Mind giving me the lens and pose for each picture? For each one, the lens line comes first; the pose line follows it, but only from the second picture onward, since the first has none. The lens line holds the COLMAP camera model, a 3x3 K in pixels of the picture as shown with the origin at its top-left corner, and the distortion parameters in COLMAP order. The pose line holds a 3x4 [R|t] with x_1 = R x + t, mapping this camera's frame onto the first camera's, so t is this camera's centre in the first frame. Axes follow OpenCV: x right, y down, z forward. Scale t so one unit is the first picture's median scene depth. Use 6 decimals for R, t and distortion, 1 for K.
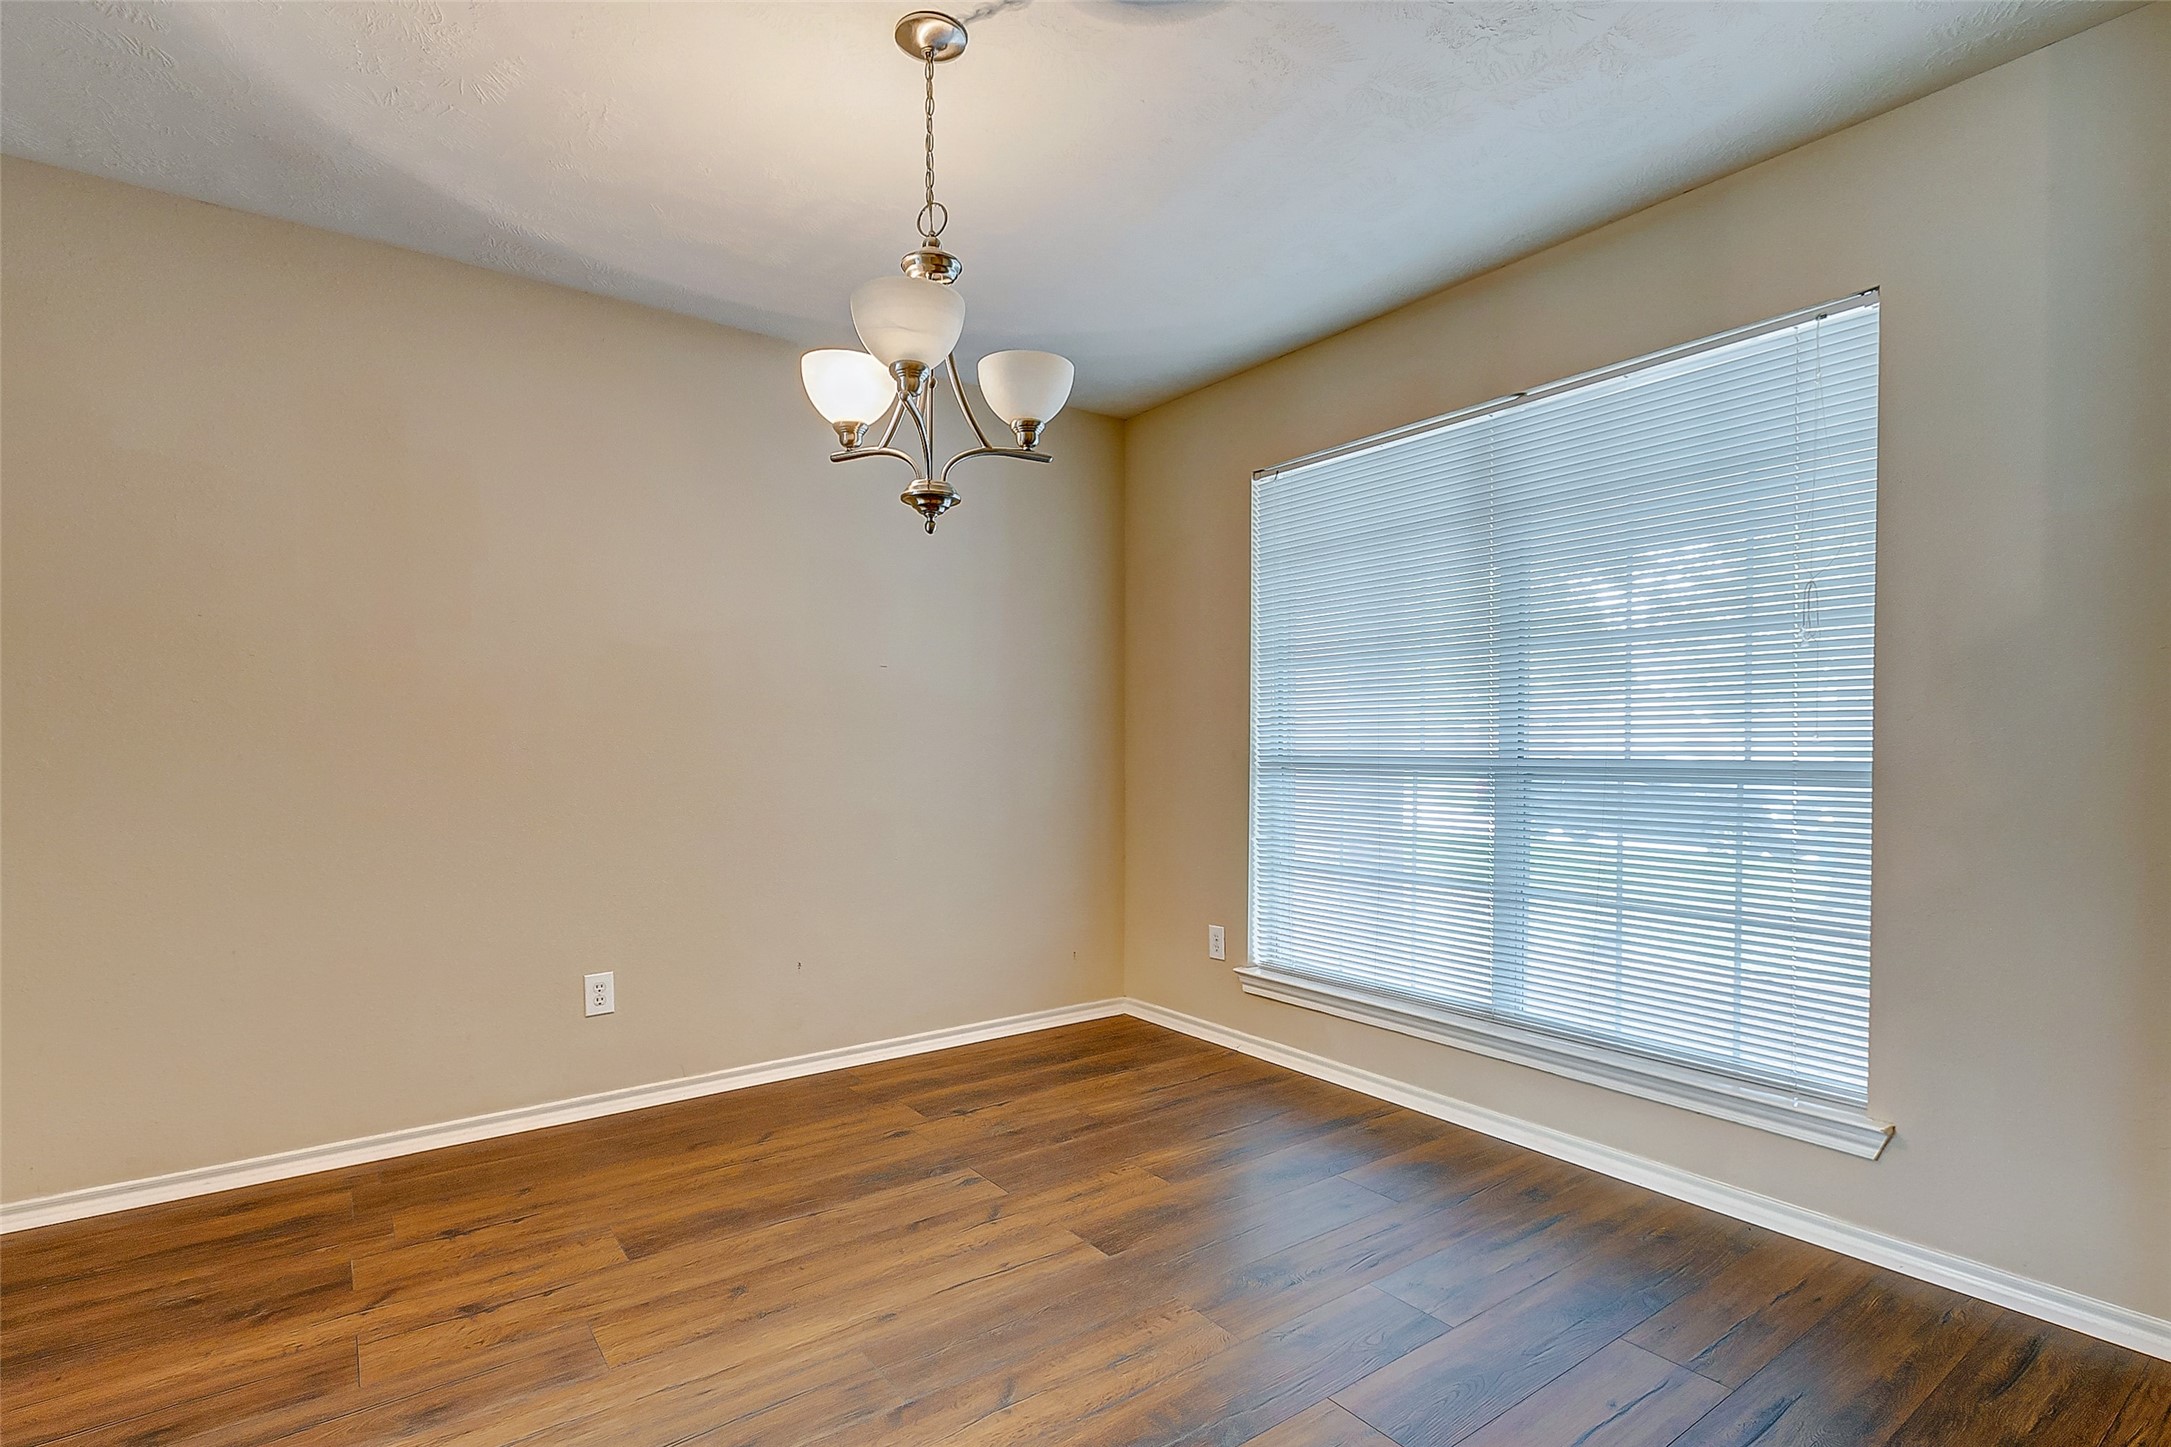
lens RADIAL K [[1008.3, 0, 1091.2], [0, 1008.3, 745.9], [0, 0, 1]] dist [0.000400, -0.000130]
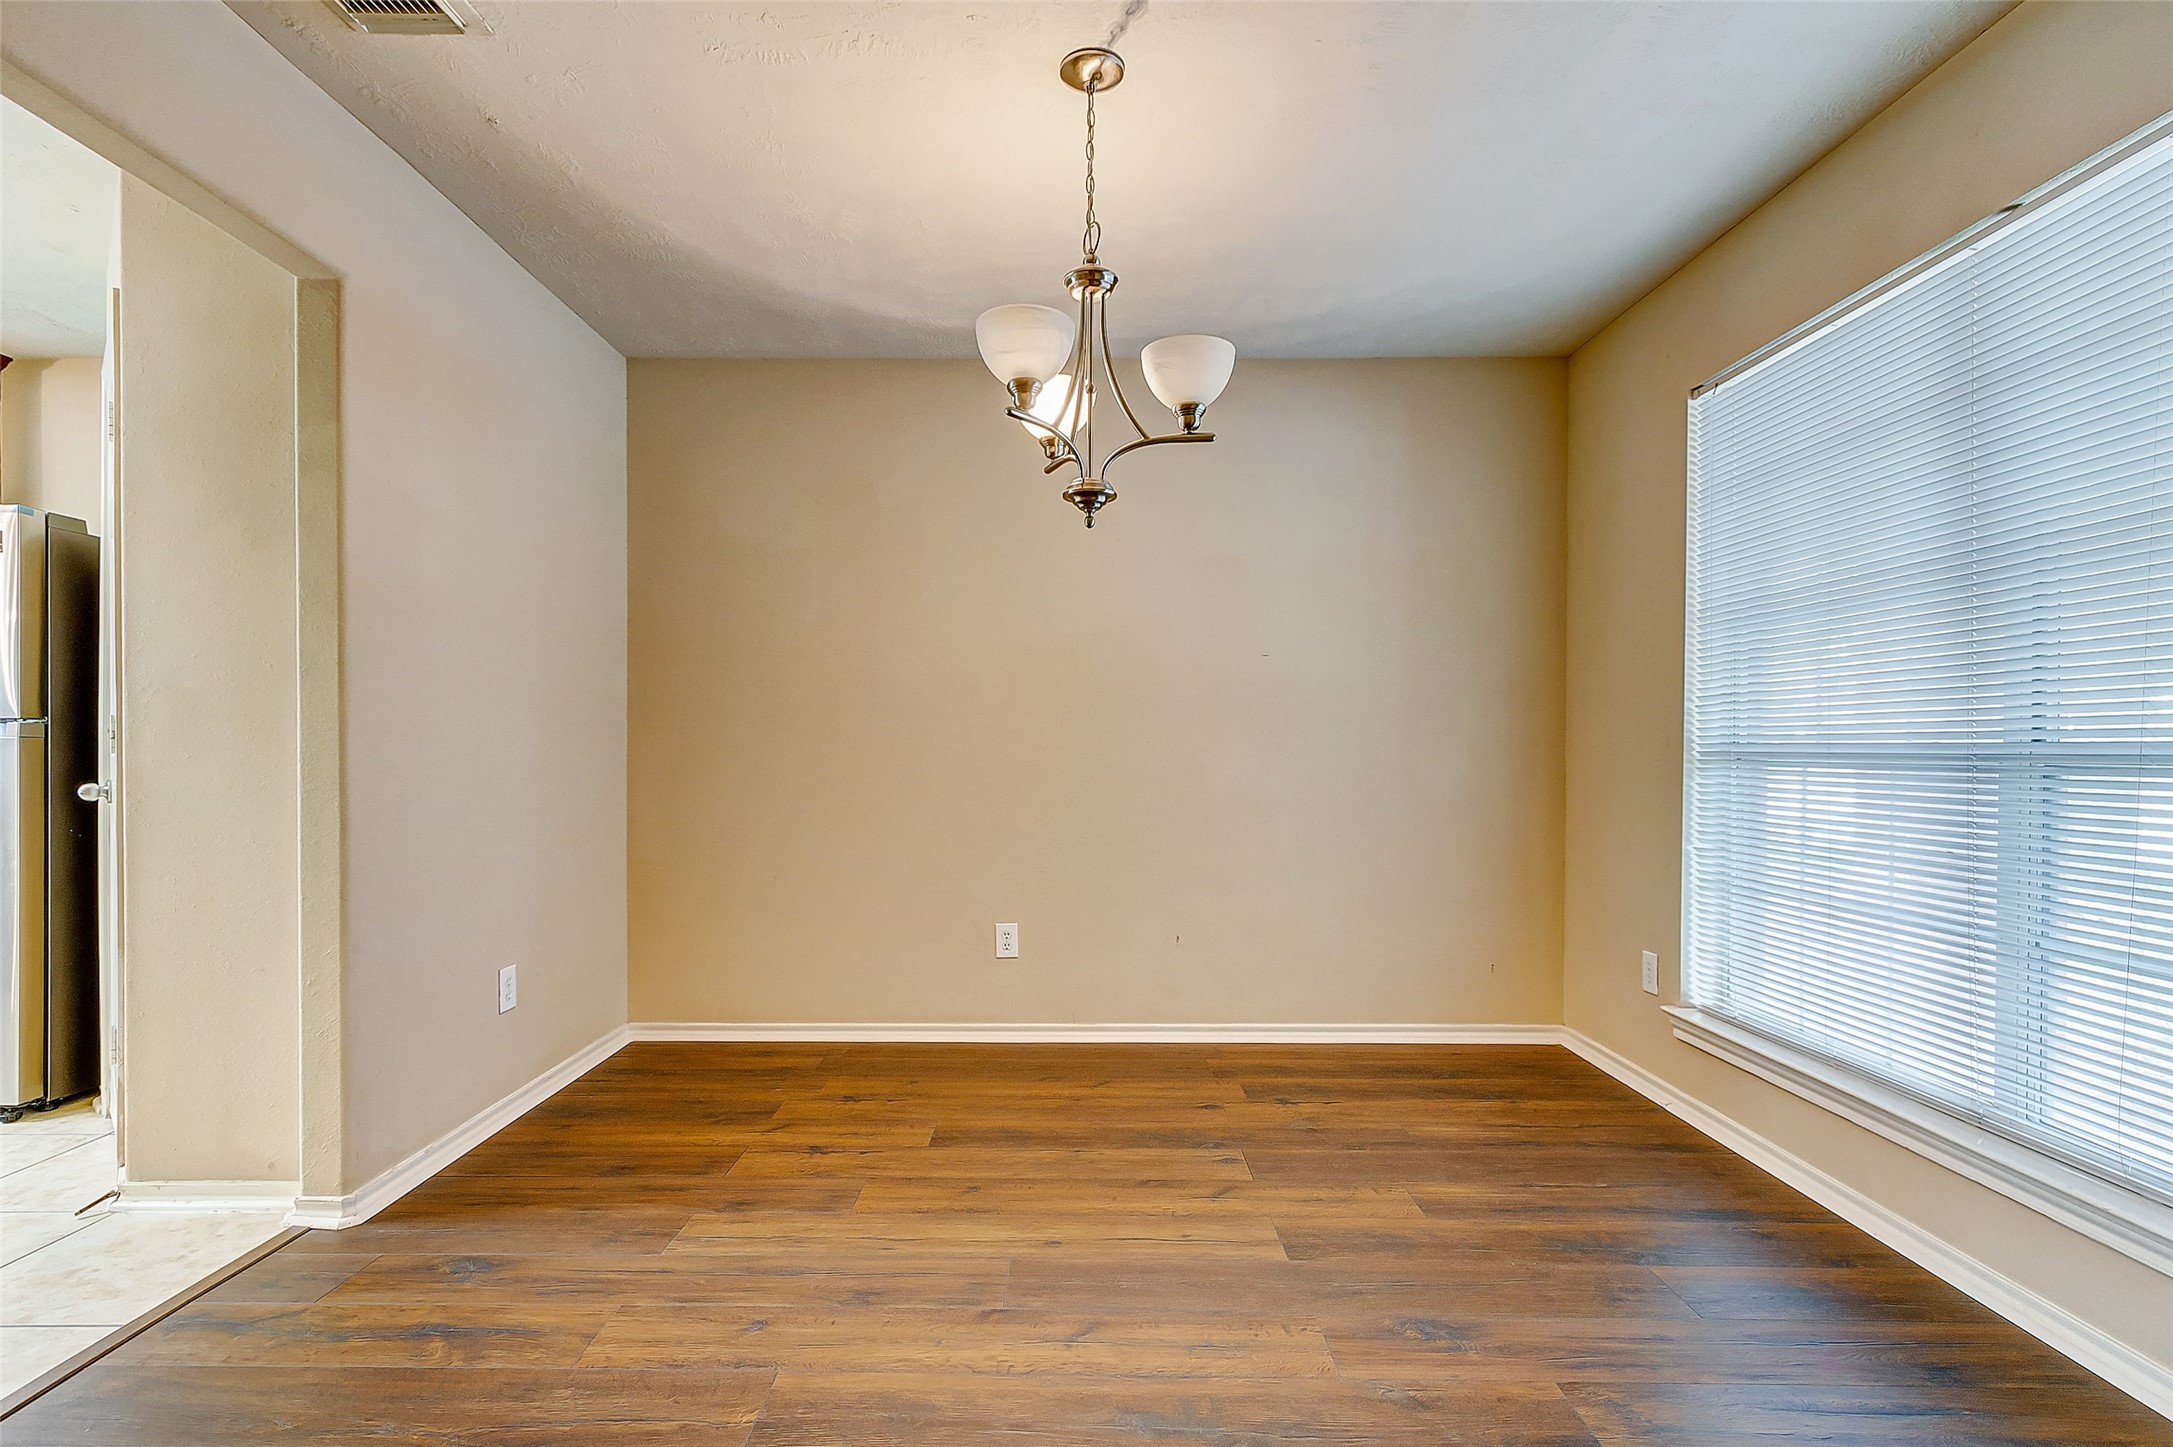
lens RADIAL K [[1013.5, 0, 1051.6], [0, 1013.5, 733.0], [0, 0, 1]] dist [0.001306, -0.000557]
pose [[0.807223, -0.002835, -0.590240, 0.340974], [-0.002811, 0.999959, -0.008647, 0.014622], [0.590240, 0.008639, 0.807182, 0.076705]]
